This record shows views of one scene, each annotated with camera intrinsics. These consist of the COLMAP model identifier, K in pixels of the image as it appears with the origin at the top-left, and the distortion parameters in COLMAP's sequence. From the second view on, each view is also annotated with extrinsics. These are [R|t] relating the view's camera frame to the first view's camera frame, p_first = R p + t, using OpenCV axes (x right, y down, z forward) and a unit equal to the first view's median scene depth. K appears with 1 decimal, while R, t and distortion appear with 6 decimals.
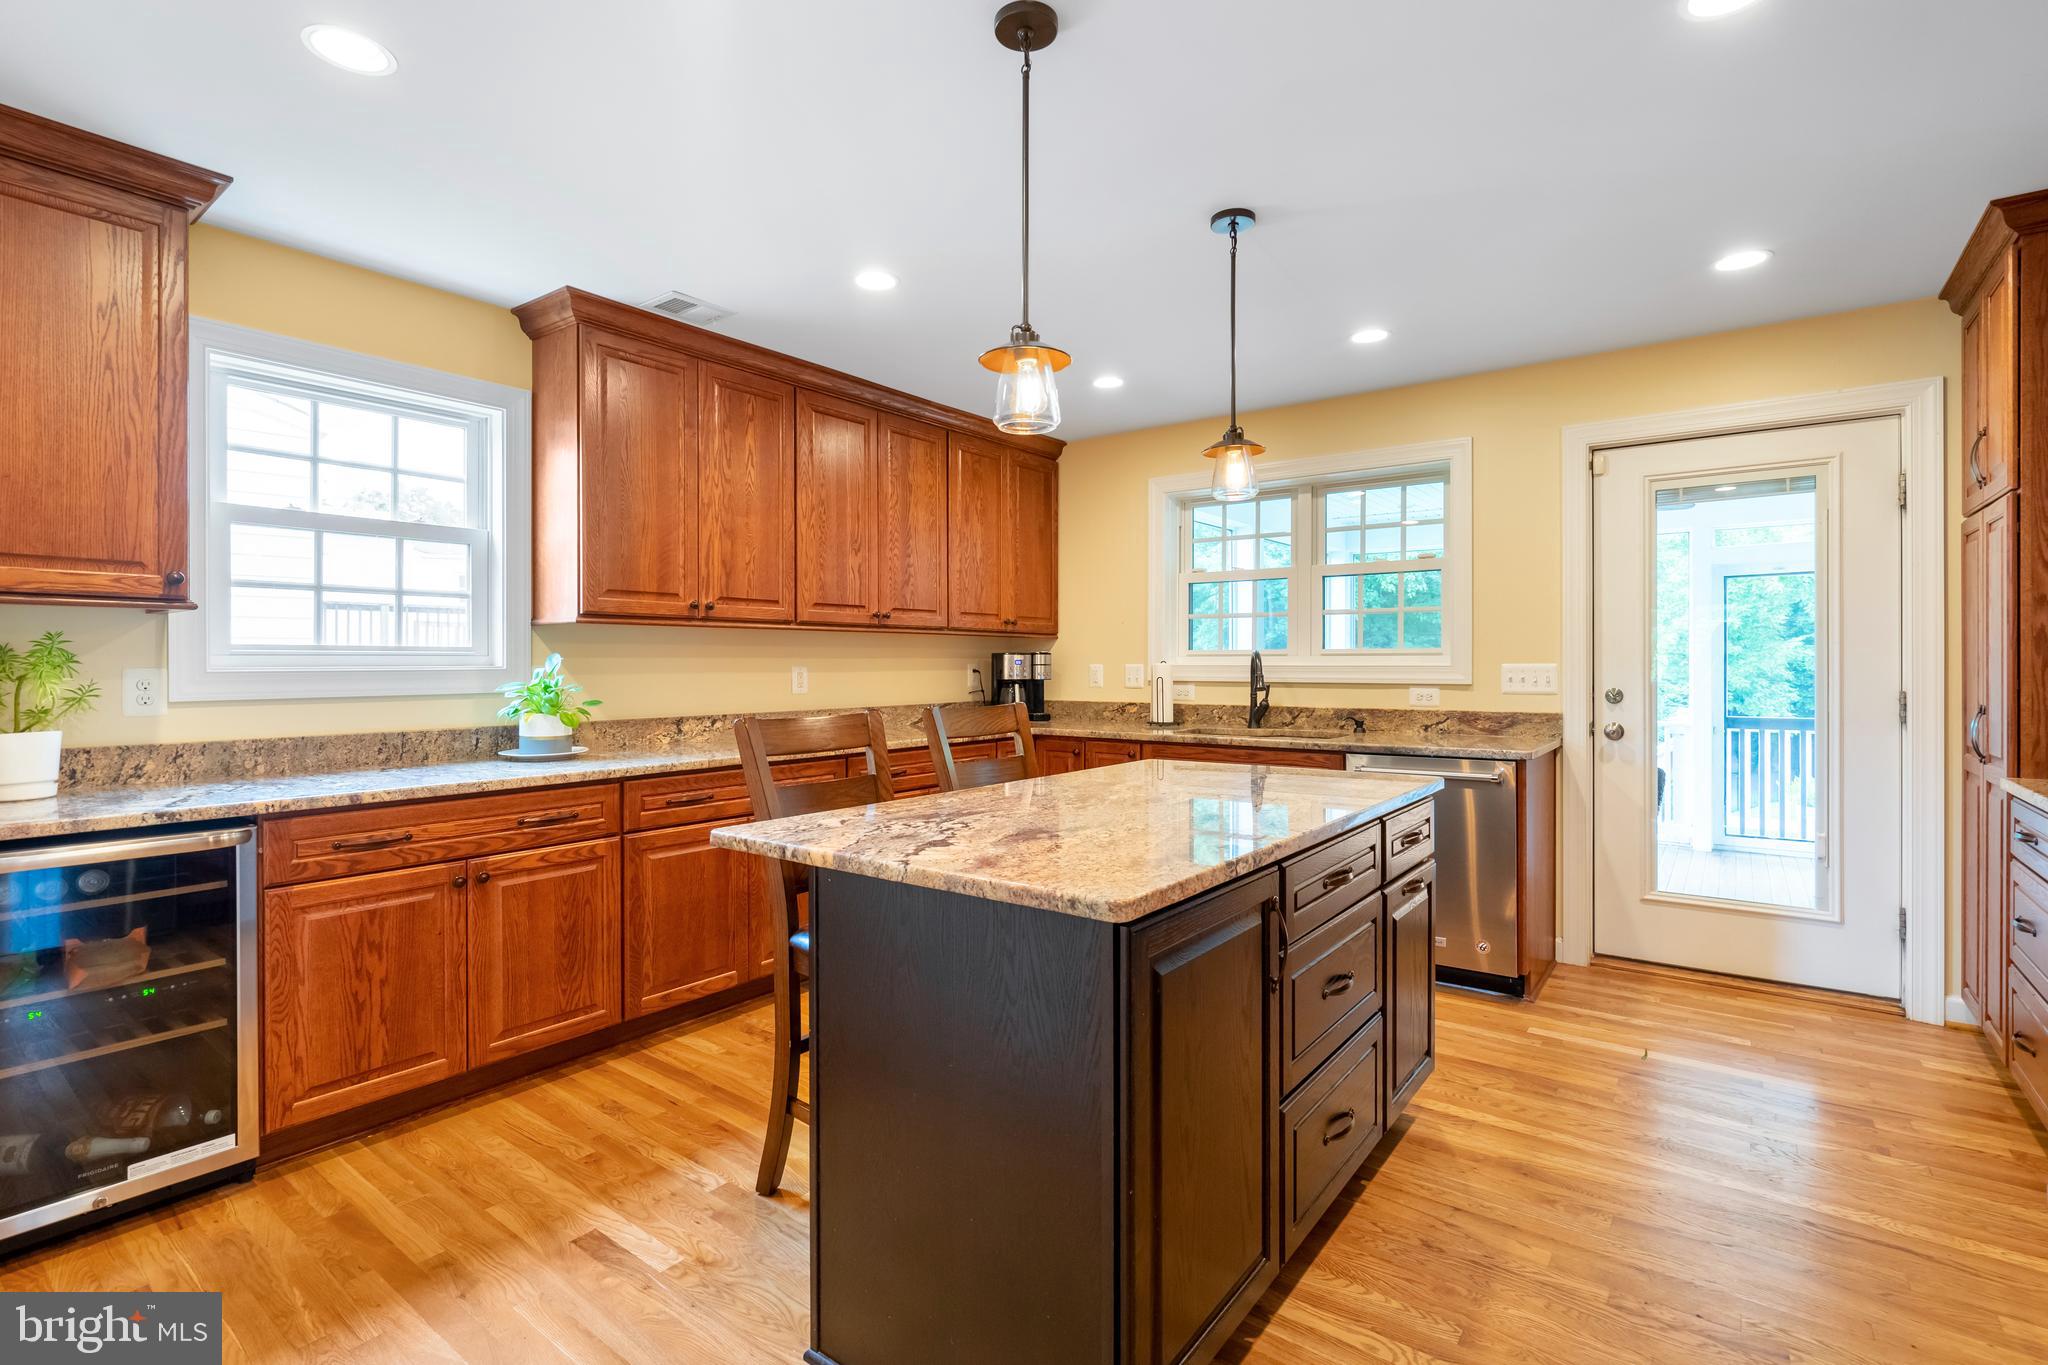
lens RADIAL K [[935.6, 0, 1027.7], [0, 935.6, 668.1], [0, 0, 1]] dist [-0.001987, 0.001251]
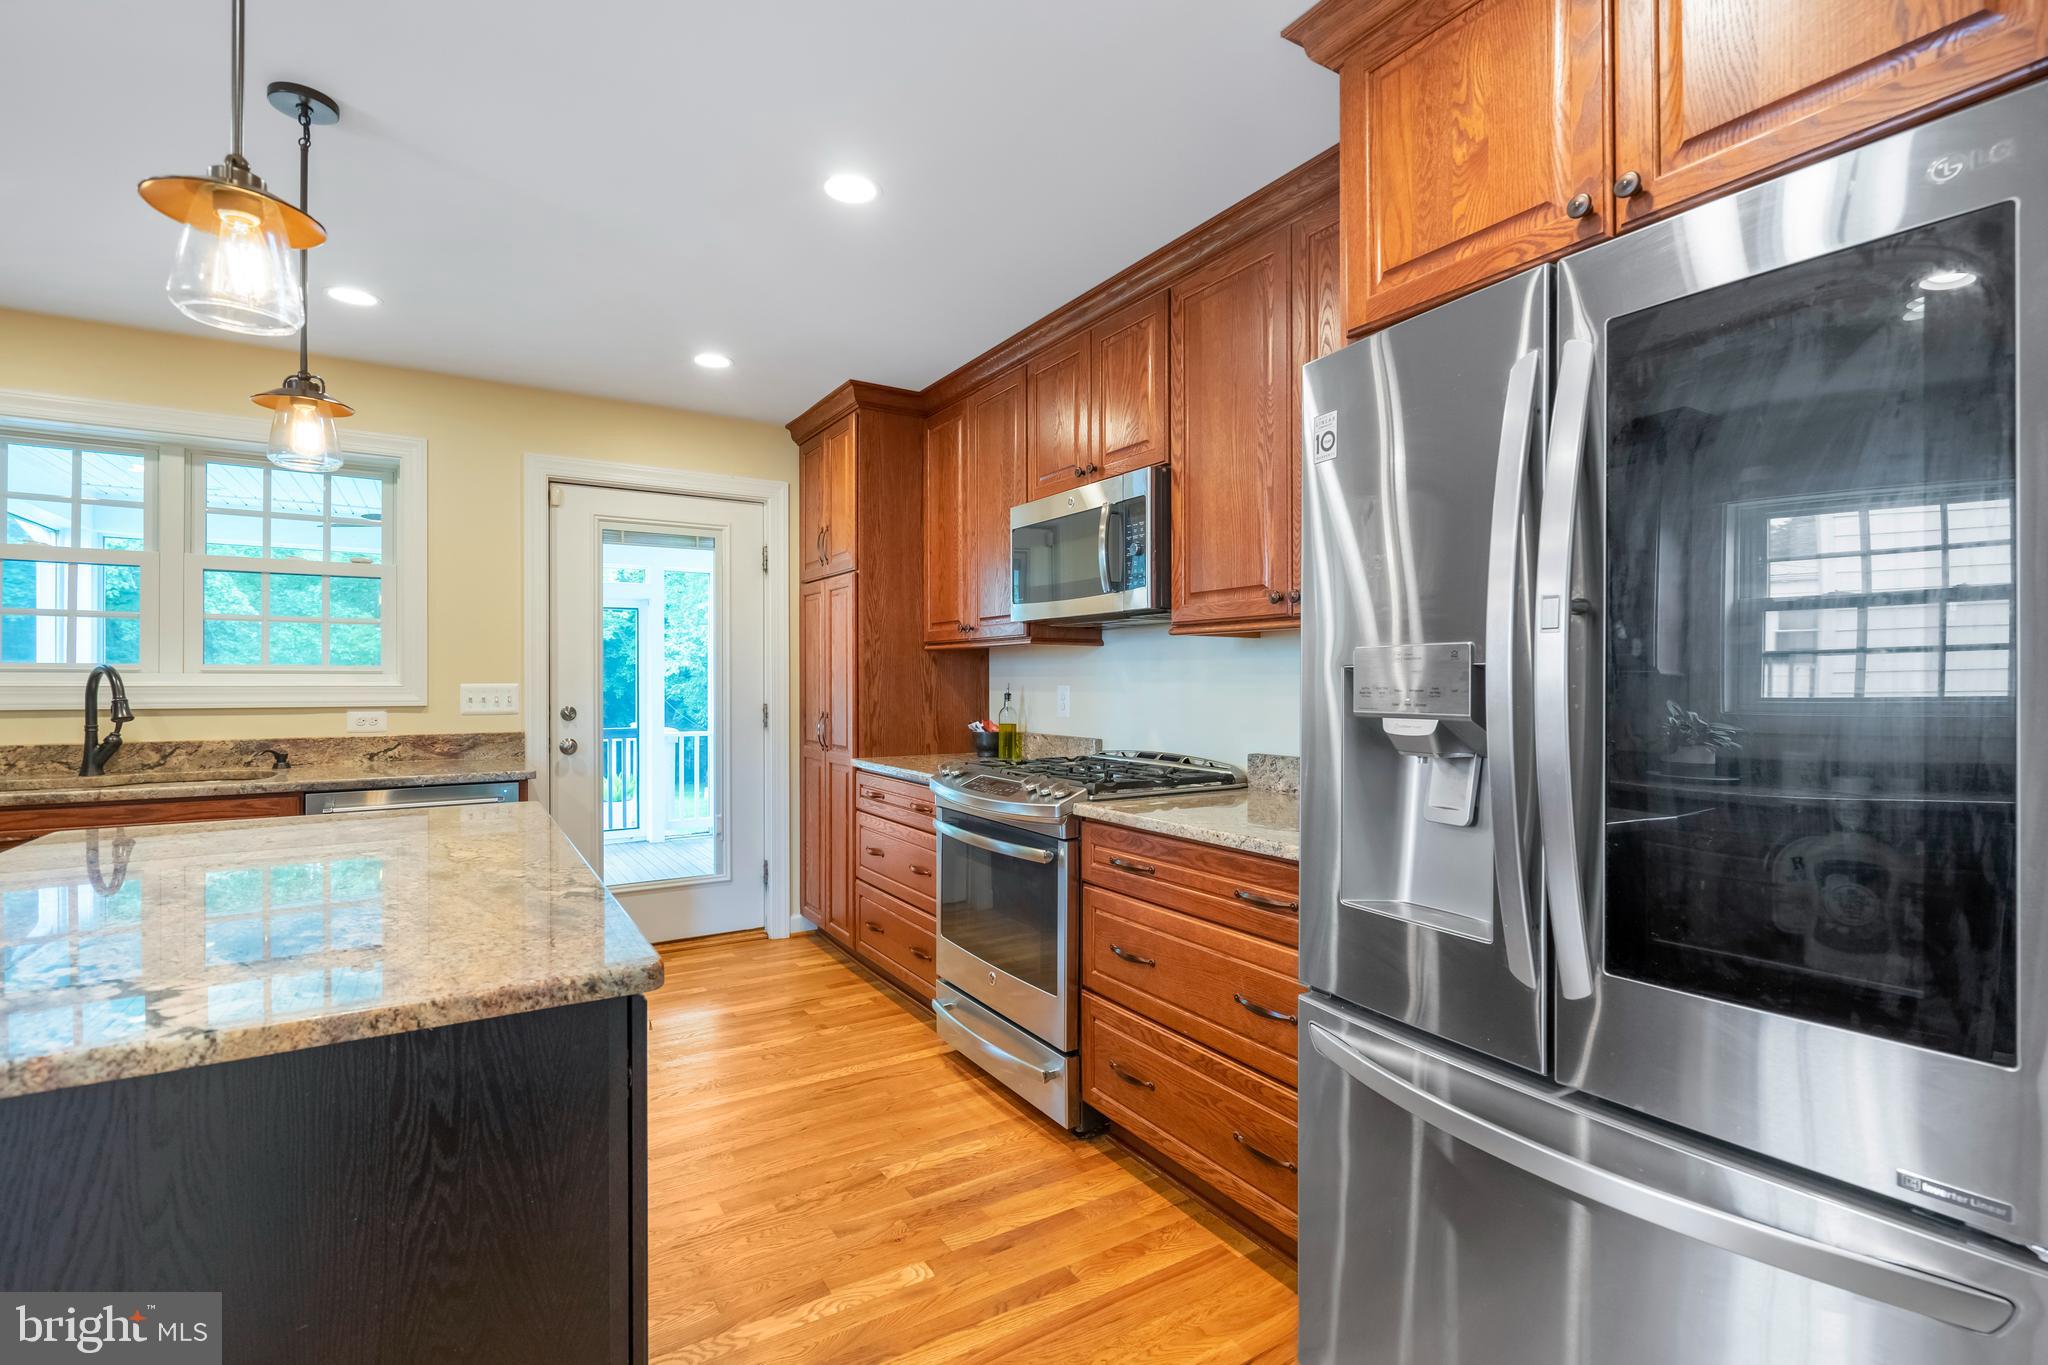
lens RADIAL K [[935.6, 0, 1020.6], [0, 935.6, 682.2], [0, 0, 1]] dist [-0.001987, 0.001251]
pose [[0.368486, 0.001270, 0.929632, -0.211376], [0.003751, 0.999989, -0.002853, -0.001483], [-0.929626, 0.004538, 0.368477, 0.138771]]
